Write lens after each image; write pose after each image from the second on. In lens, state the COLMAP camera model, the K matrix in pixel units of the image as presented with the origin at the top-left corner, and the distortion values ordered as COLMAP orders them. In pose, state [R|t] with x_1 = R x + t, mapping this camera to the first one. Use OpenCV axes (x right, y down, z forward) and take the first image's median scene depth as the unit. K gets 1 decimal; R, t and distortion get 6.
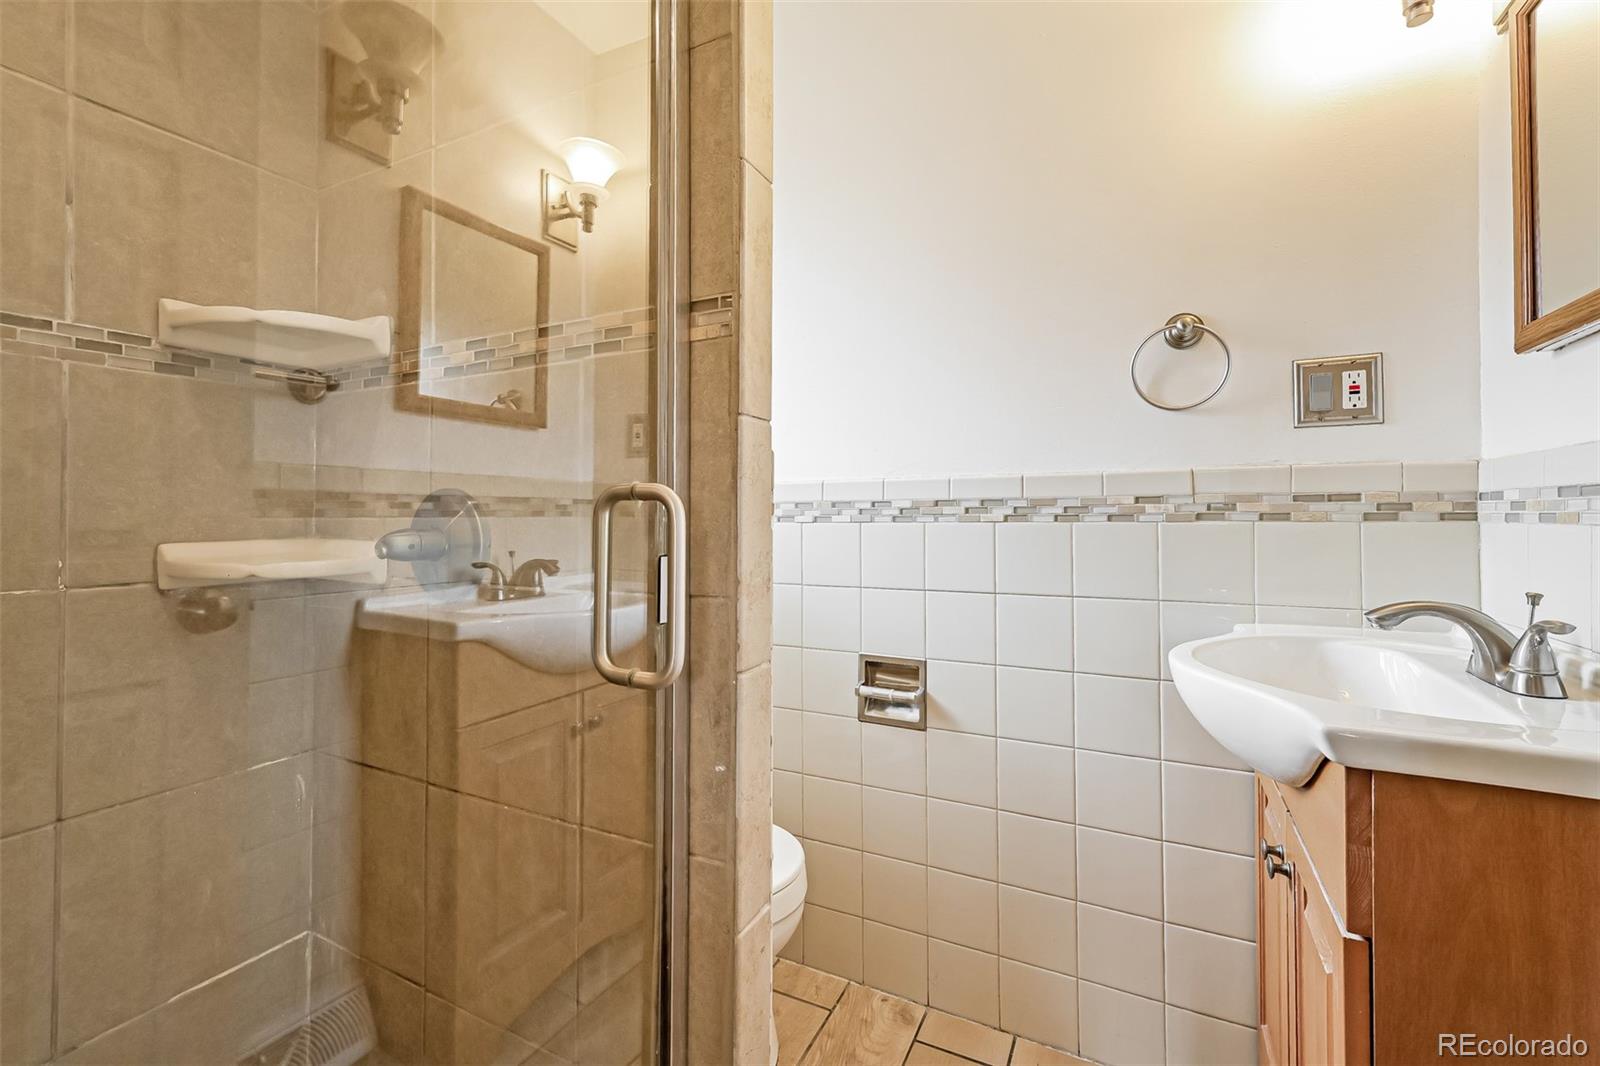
lens RADIAL K [[678.3, 0, 811.4], [0, 678.3, 505.2], [0, 0, 1]] dist [0.000002, 0.000898]
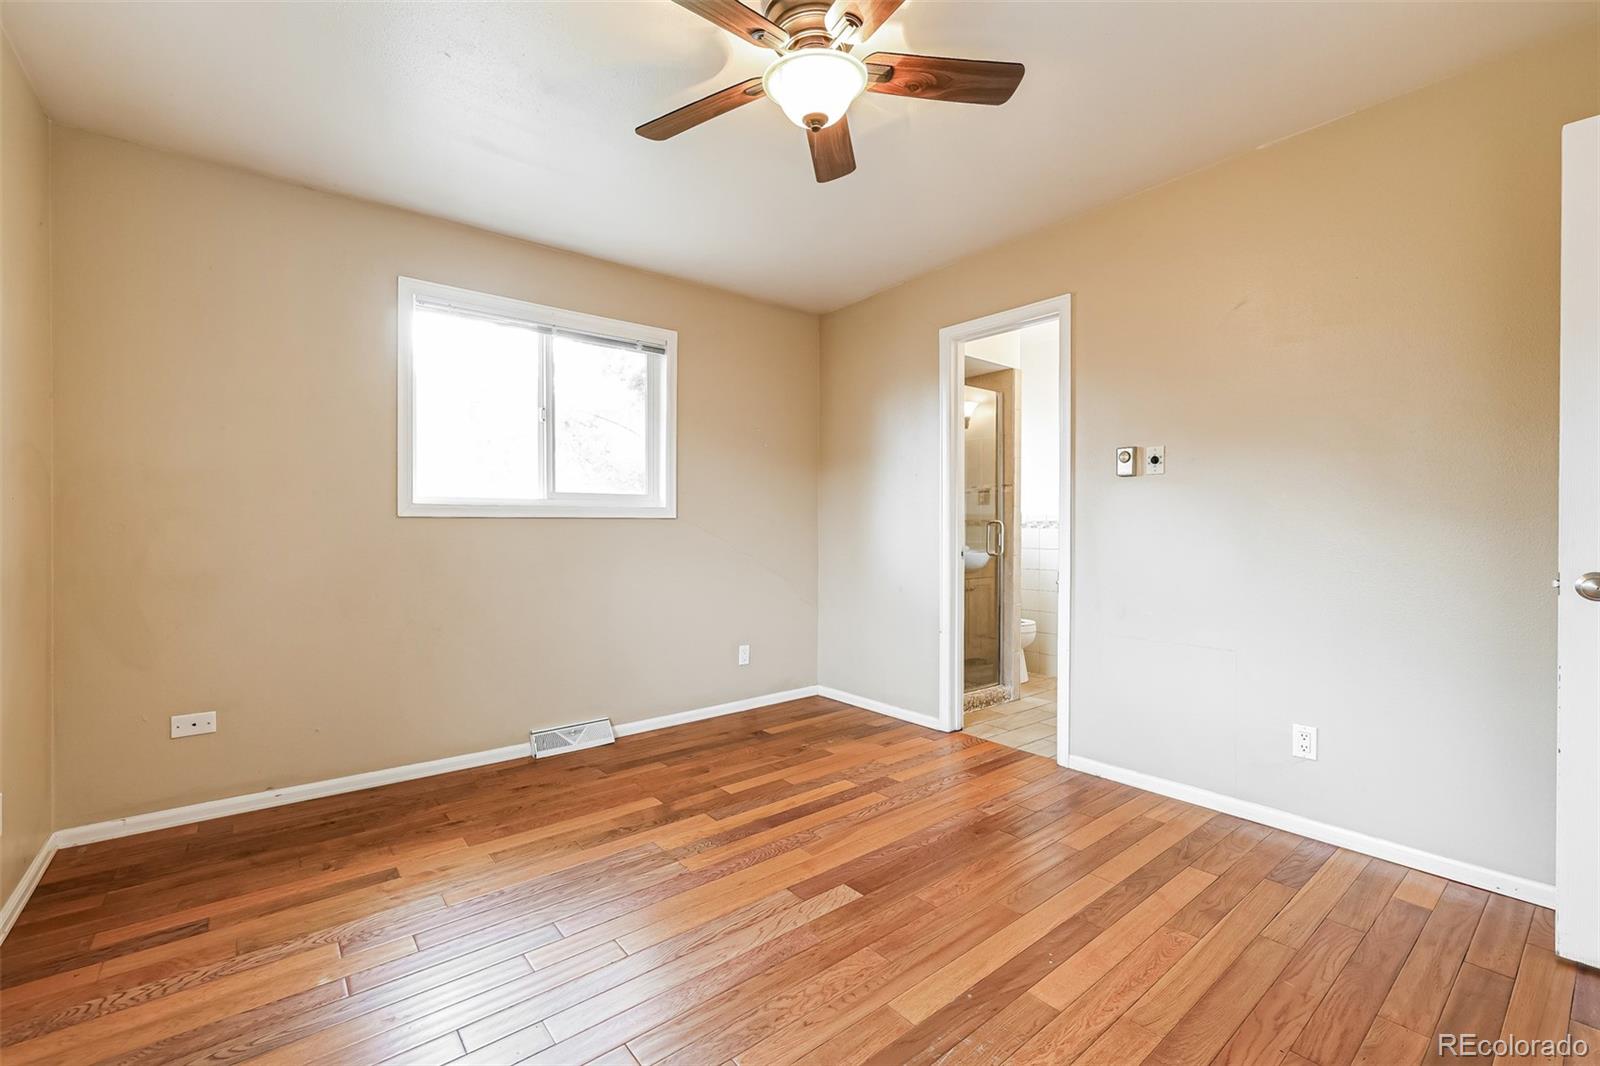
lens RADIAL K [[678.3, 0, 804.4], [0, 678.3, 532.1], [0, 0, 1]] dist [0.000002, 0.000898]
pose [[0.910882, 0.005699, -0.412627, 0.478716], [0.004320, 0.999718, 0.023344, -0.054089], [0.412644, -0.023046, 0.910601, -3.646605]]
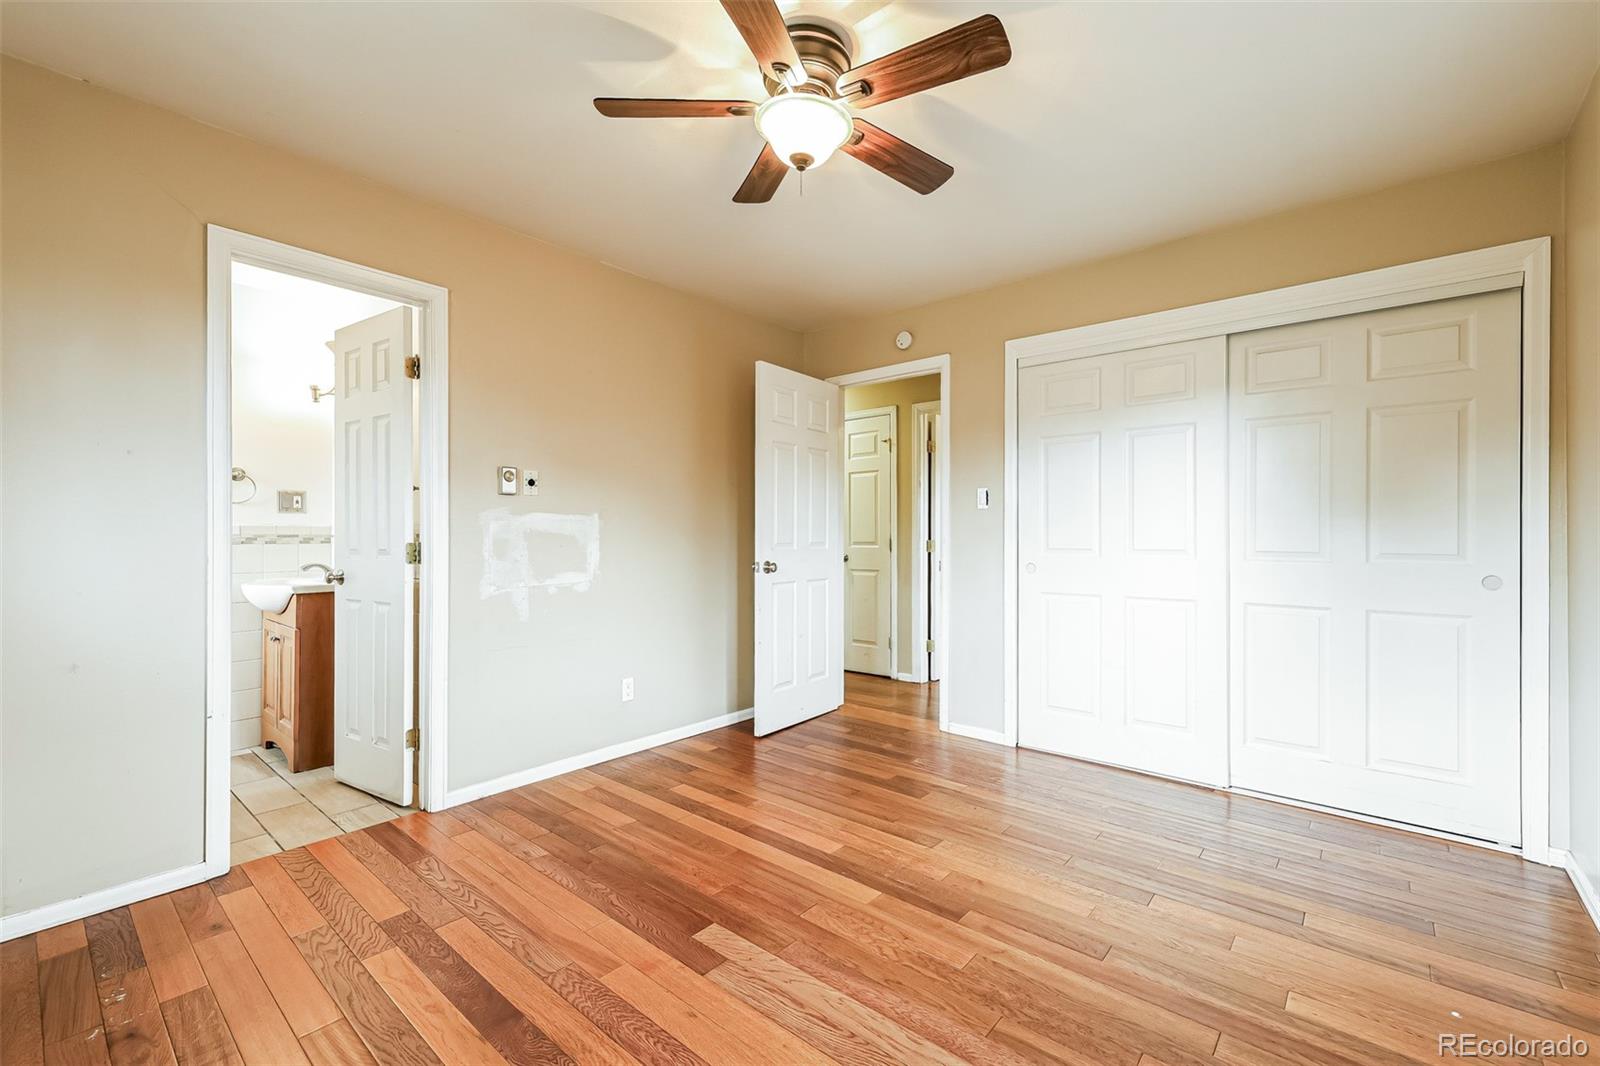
lens RADIAL K [[678.3, 0, 802.9], [0, 678.3, 533.8], [0, 0, 1]] dist [0.000002, 0.000898]
pose [[0.242537, 0.006051, 0.970123, -2.039090], [-0.012699, 0.999915, -0.003062, -0.050662], [-0.970059, -0.011577, 0.242594, -2.473074]]
